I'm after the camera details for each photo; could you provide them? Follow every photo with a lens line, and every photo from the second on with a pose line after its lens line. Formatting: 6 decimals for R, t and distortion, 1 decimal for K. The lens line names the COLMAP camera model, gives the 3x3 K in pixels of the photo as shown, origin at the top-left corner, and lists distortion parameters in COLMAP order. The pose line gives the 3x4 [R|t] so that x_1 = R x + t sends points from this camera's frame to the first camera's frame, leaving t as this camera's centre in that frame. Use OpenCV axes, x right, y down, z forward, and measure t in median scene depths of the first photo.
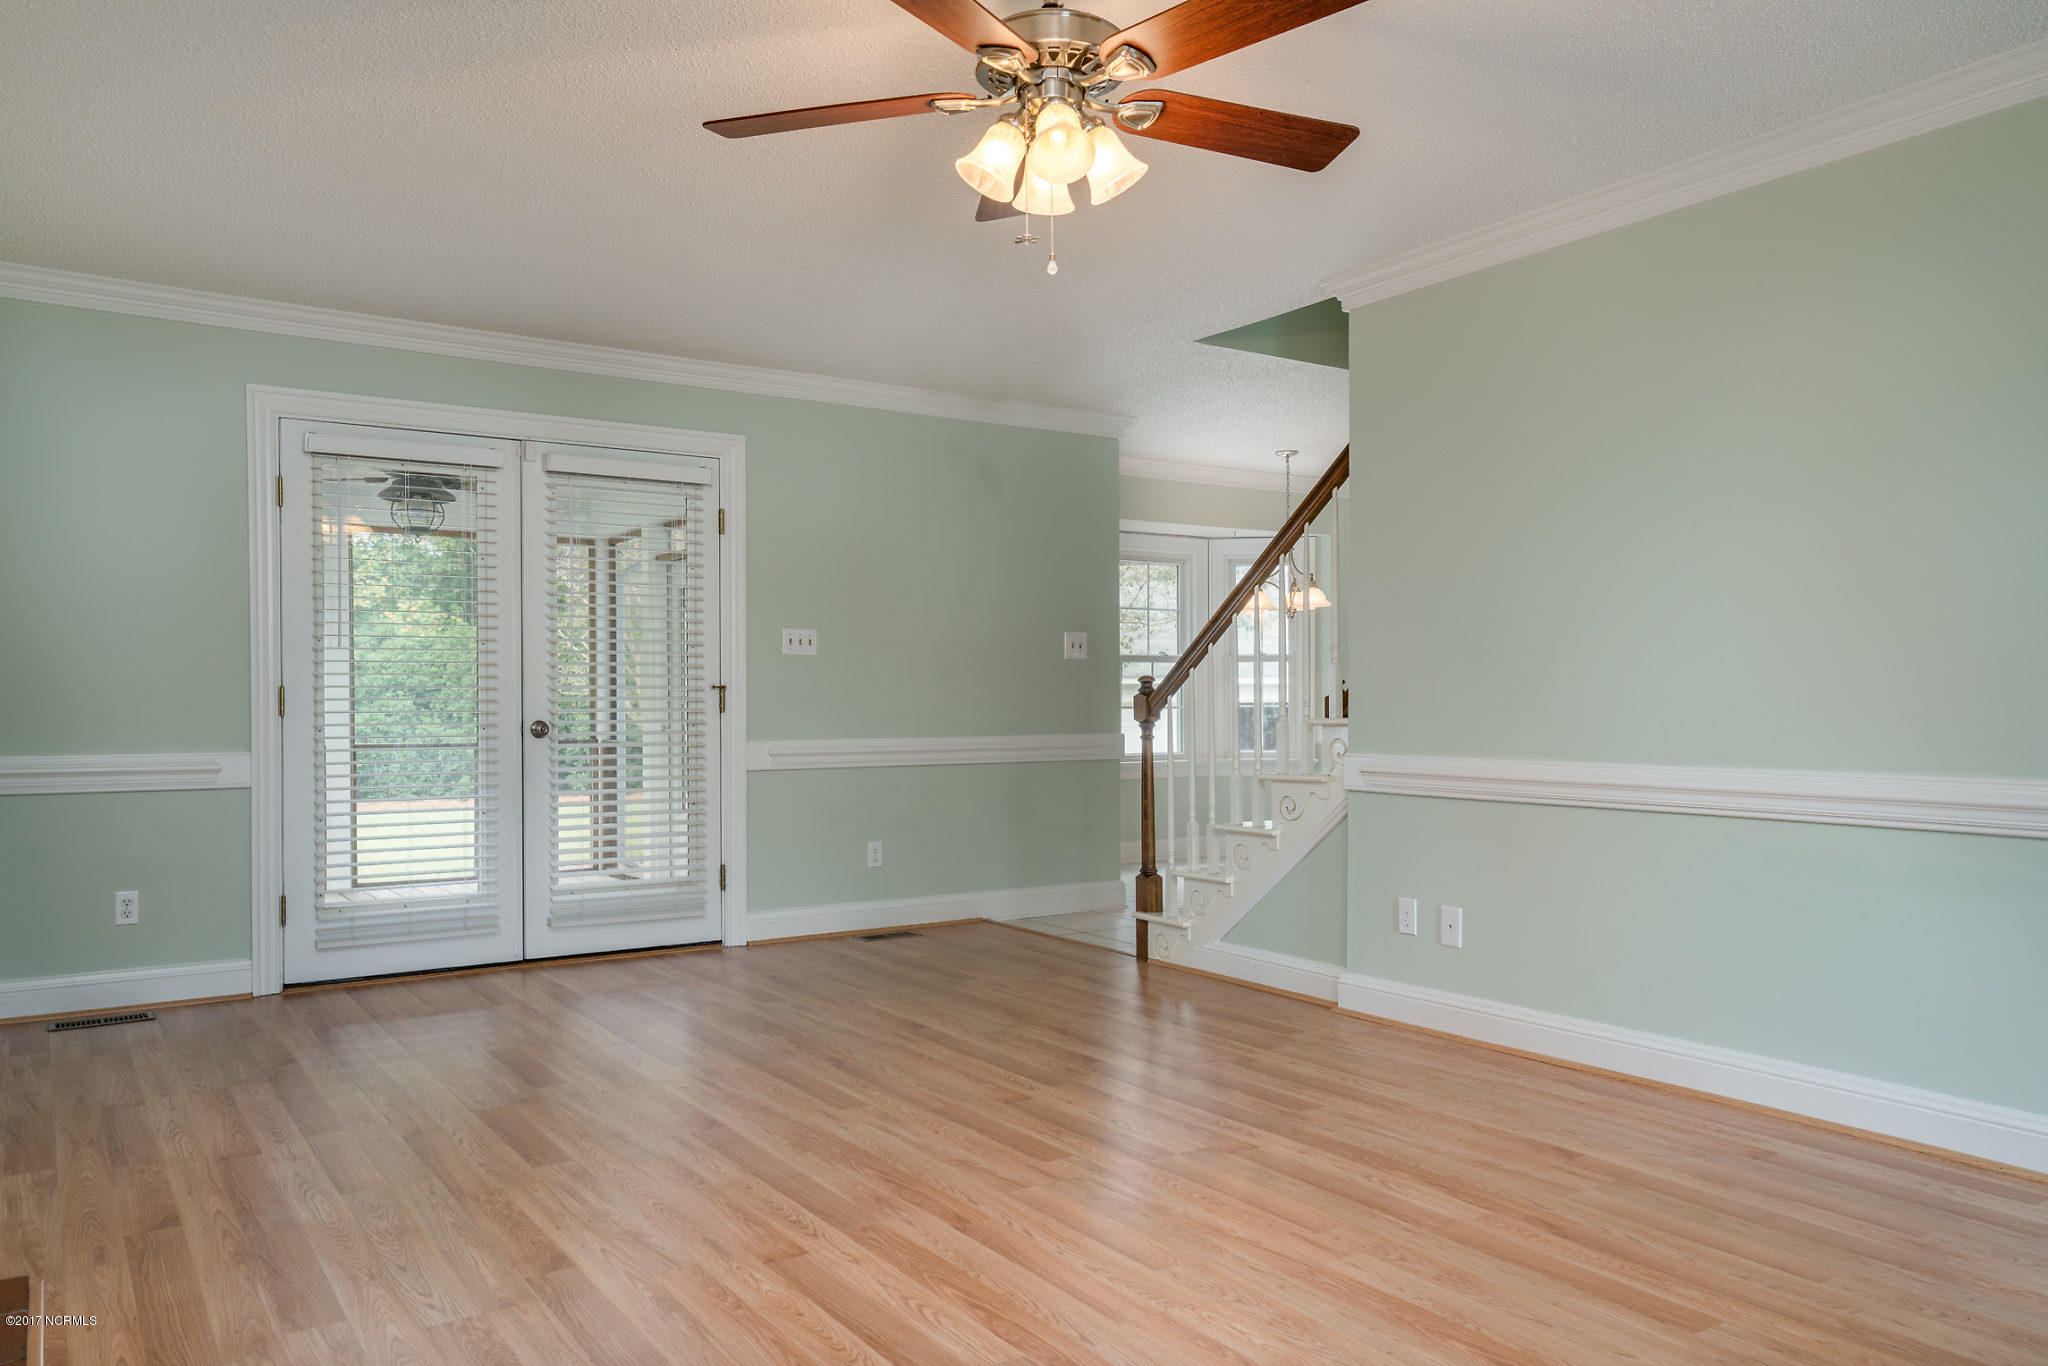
lens RADIAL K [[1464.0, 0, 1013.8], [0, 1464.0, 702.5], [0, 0, 1]] dist [0.017057, 0.008002]
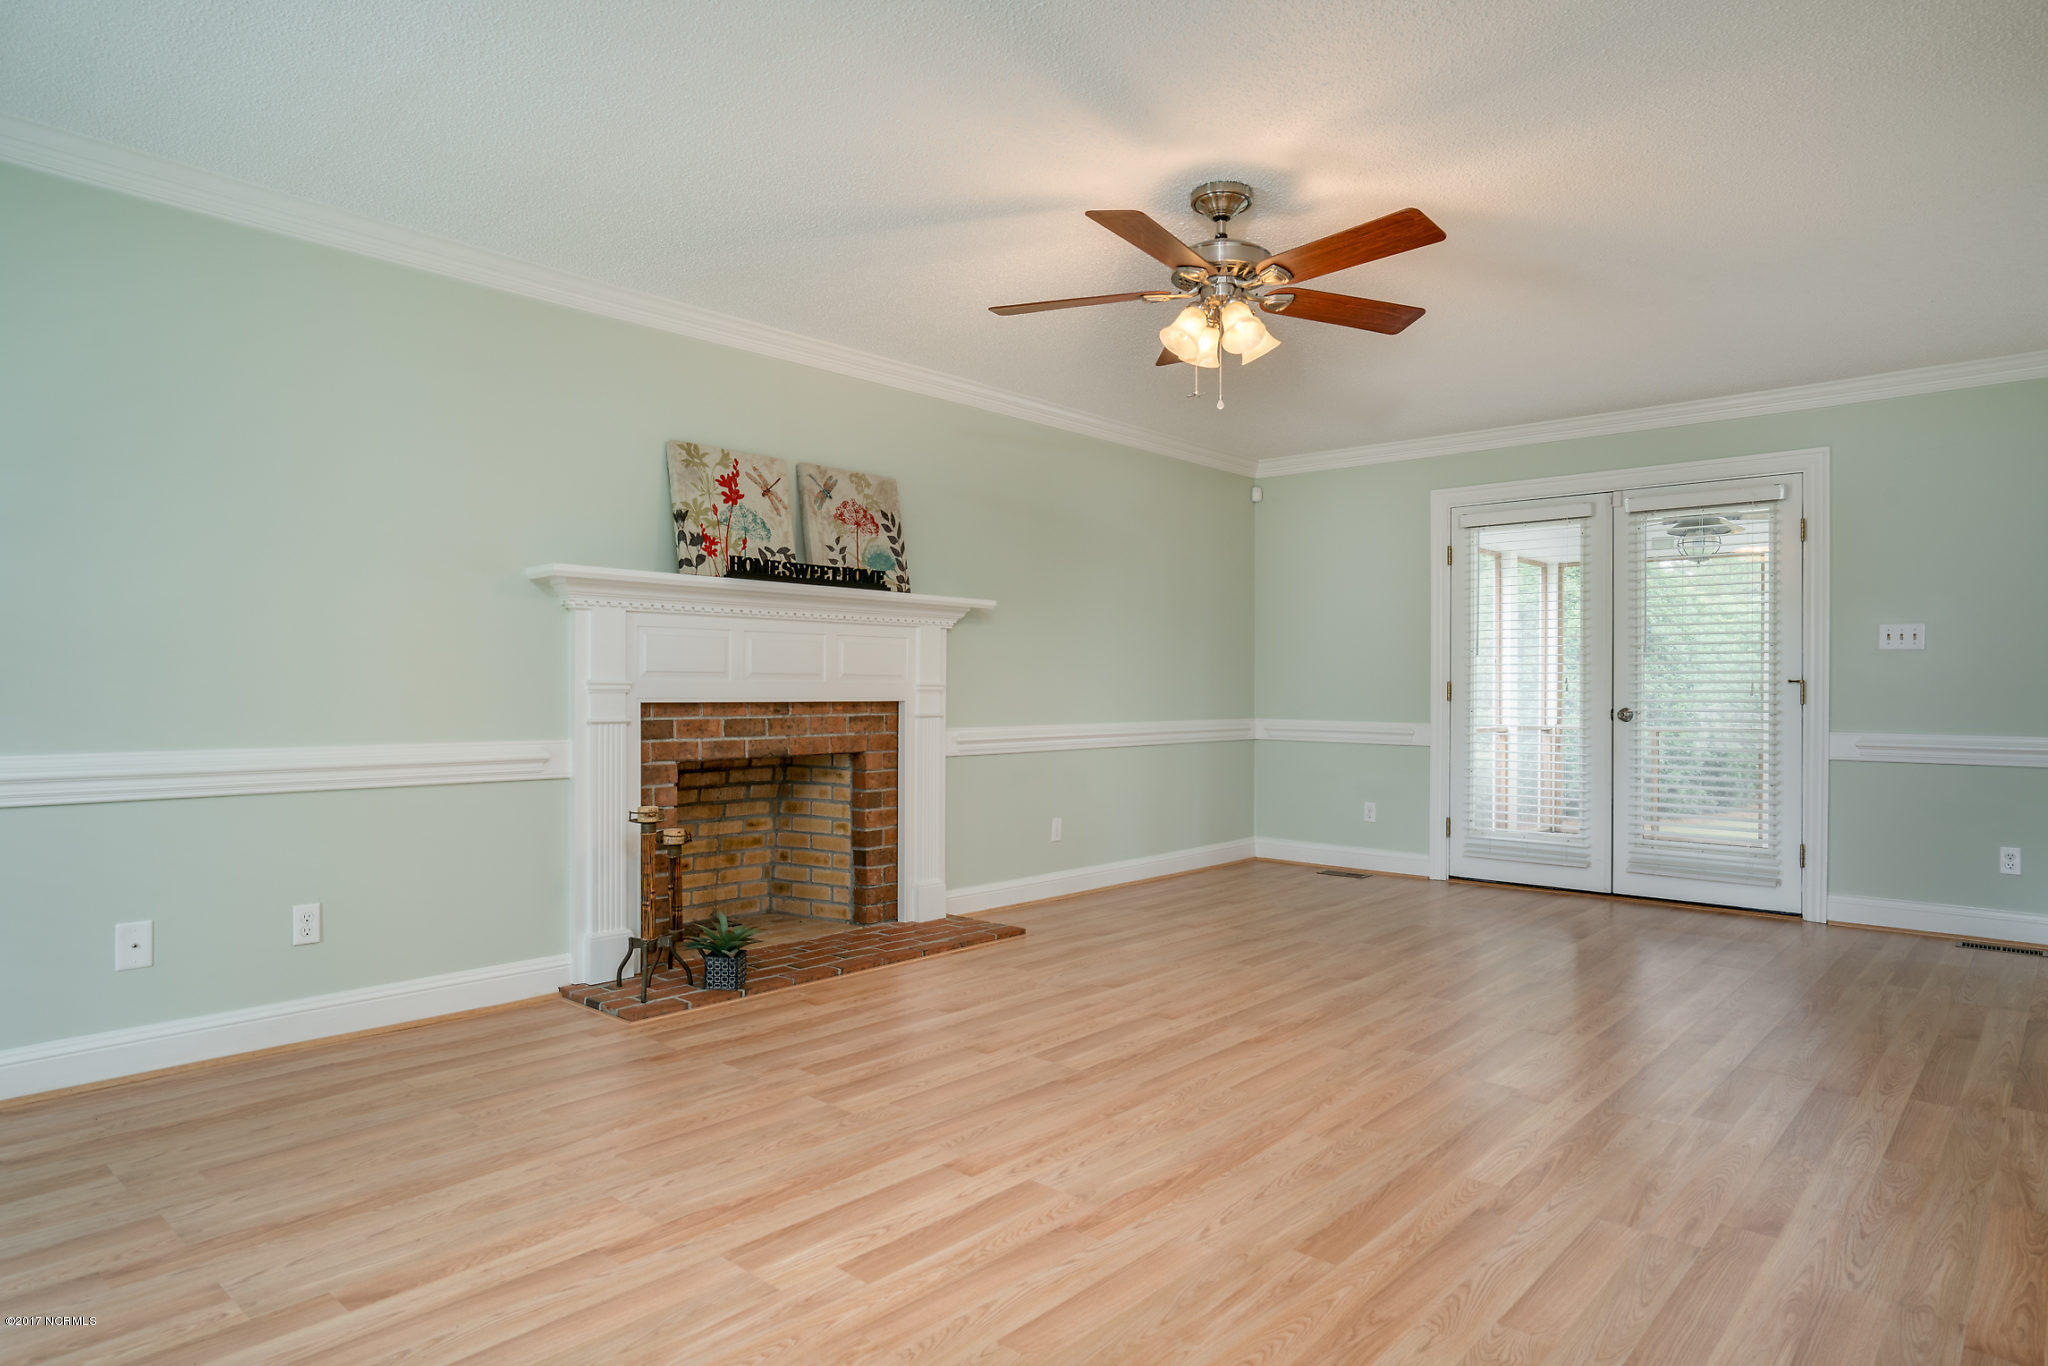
lens RADIAL K [[1188.1, 0, 1018.8], [0, 1188.1, 681.2], [0, 0, 1]] dist [-0.014686, -0.003115]
pose [[0.237876, -0.002808, -0.971291, 0.888915], [-0.007033, 0.999965, -0.004613, -0.004337], [0.971270, 0.007929, 0.237848, 0.390574]]
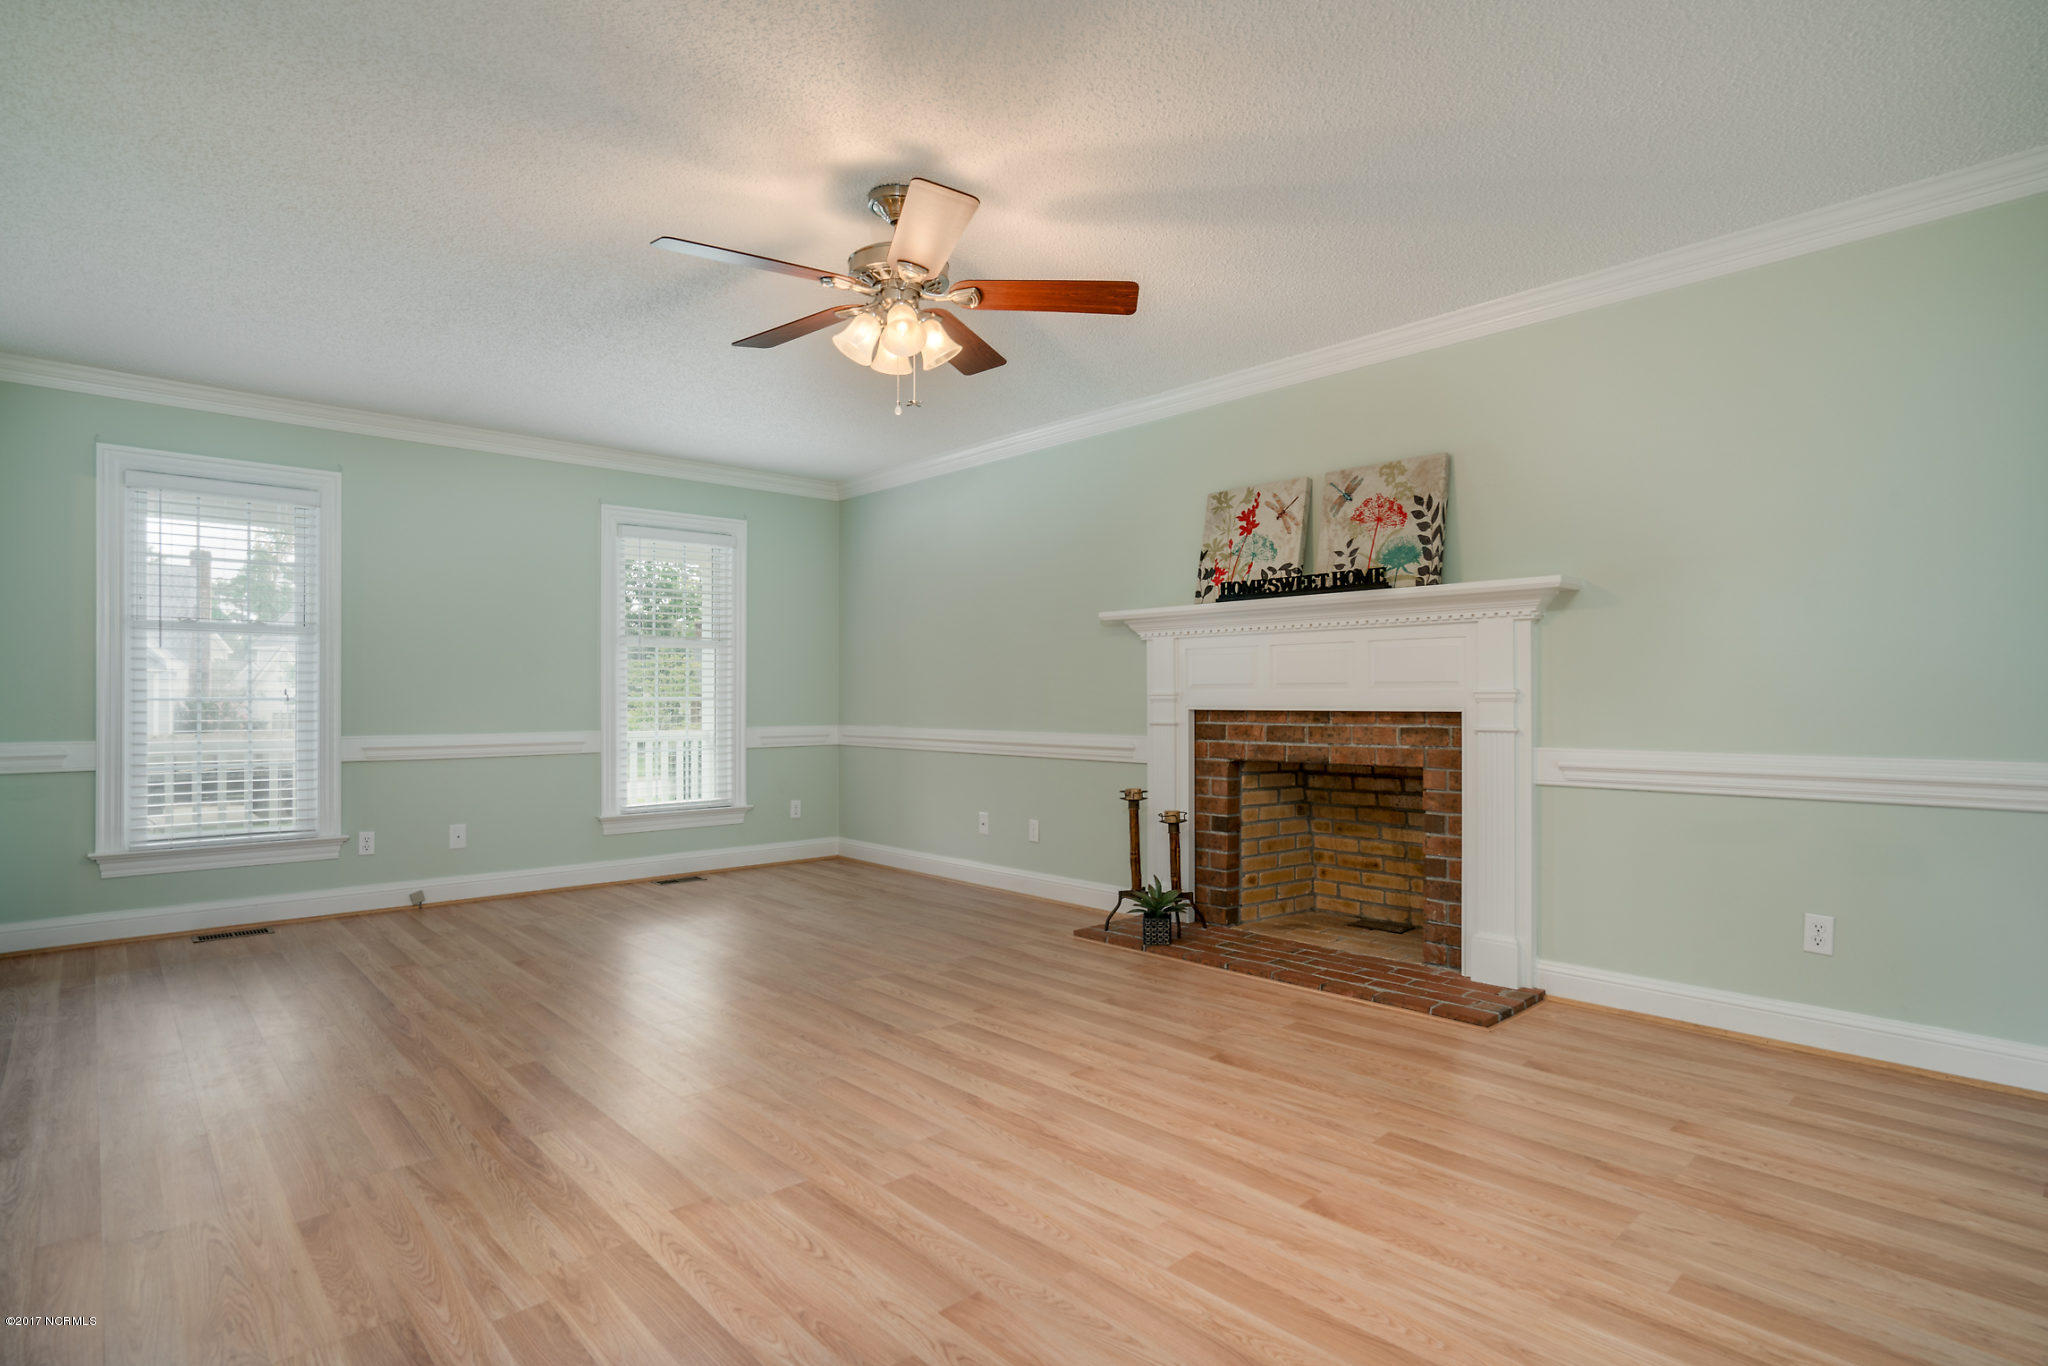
lens RADIAL K [[1039.3, 0, 1033.7], [0, 1039.3, 683.7], [0, 0, 1]] dist [-0.037294, 0.003371]
pose [[-0.987212, 0.002518, -0.159394, 0.046805], [0.004338, 0.999929, -0.011068, -0.004573], [0.159355, -0.011618, -0.987153, 1.575892]]
